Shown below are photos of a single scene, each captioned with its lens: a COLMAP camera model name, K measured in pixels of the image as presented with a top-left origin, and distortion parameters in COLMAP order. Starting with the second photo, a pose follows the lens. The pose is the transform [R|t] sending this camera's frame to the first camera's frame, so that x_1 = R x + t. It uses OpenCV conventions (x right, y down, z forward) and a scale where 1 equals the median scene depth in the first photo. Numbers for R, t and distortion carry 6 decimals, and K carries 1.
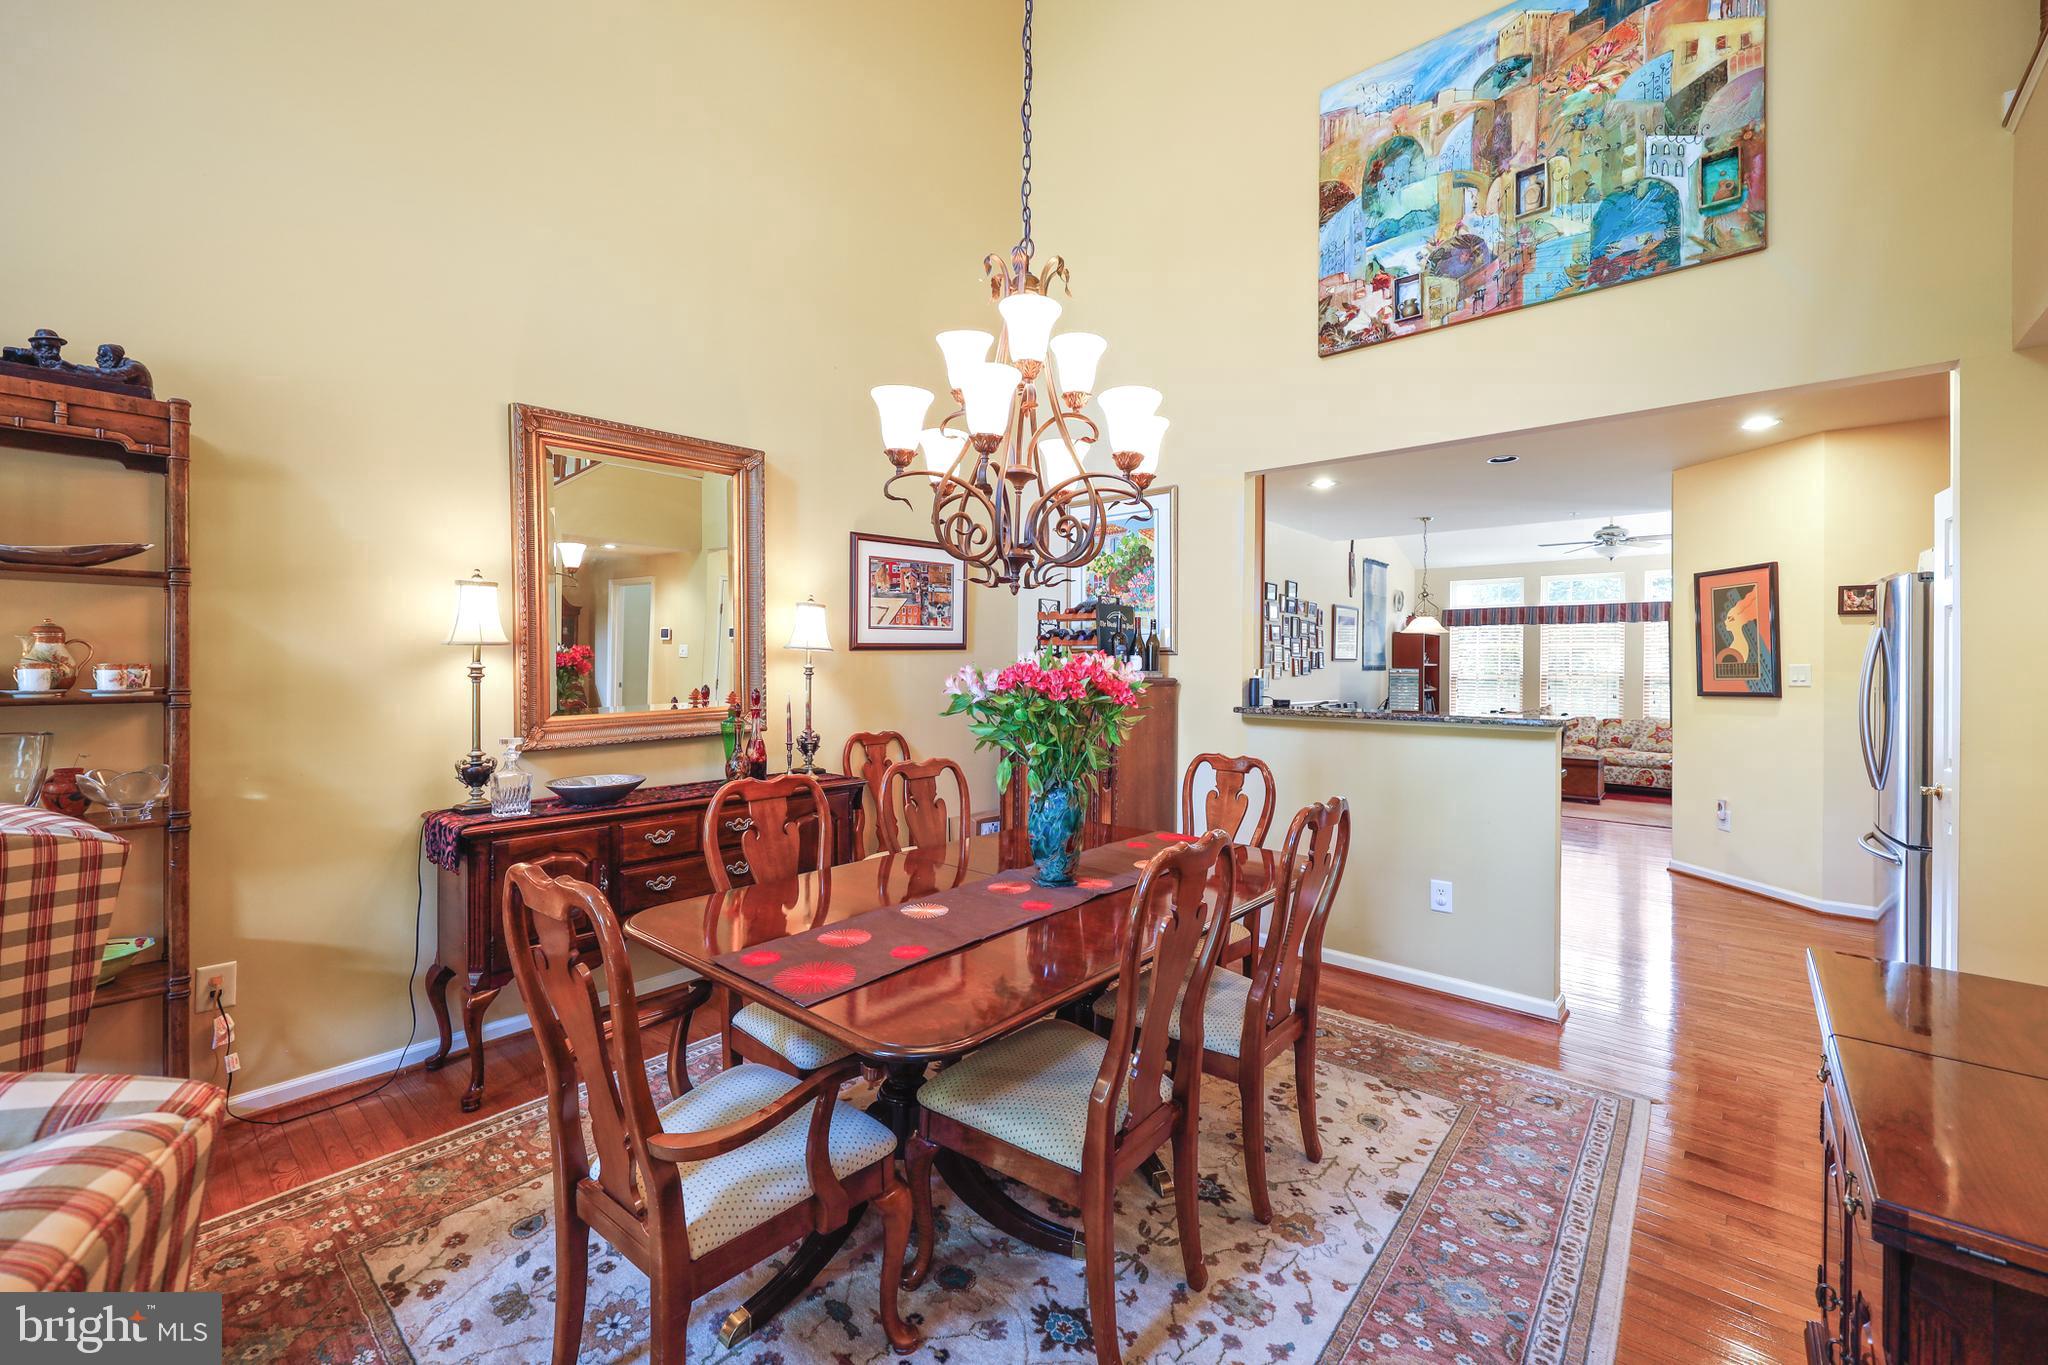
lens RADIAL K [[845.8, 0, 1025.7], [0, 845.8, 656.8], [0, 0, 1]] dist [0.000203, -0.000003]
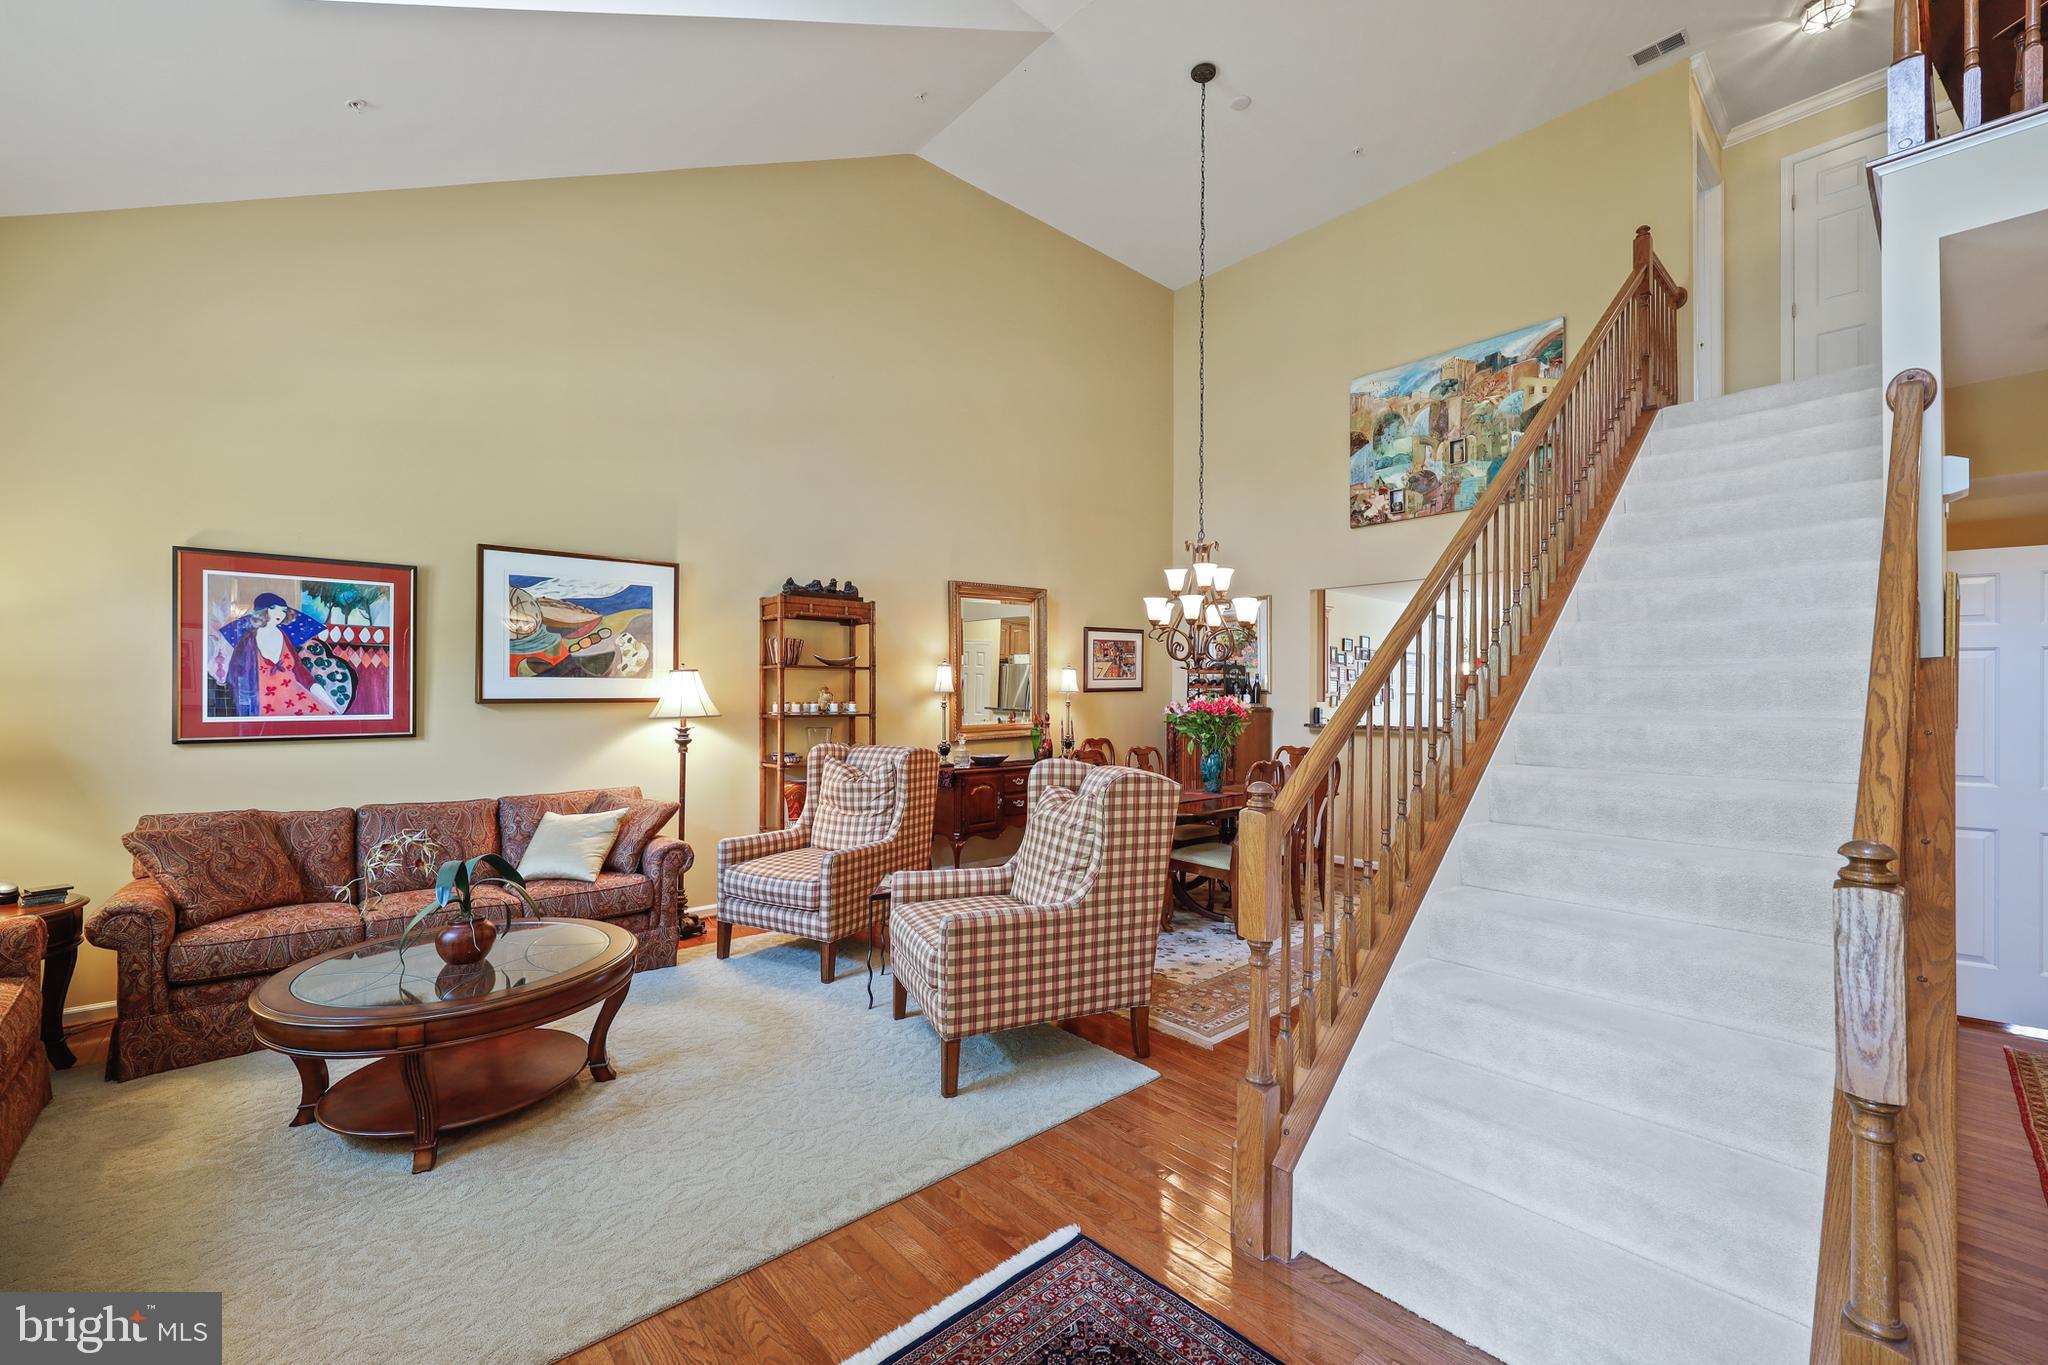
lens RADIAL K [[819.5, 0, 1024.0], [0, 819.5, 687.9], [0, 0, 1]] dist [-0.000701, -0.000019]
pose [[0.990924, -0.005883, -0.134298, -0.117600], [0.005597, 0.999981, -0.002508, -0.015801], [0.134310, 0.001734, 0.990938, -0.881544]]
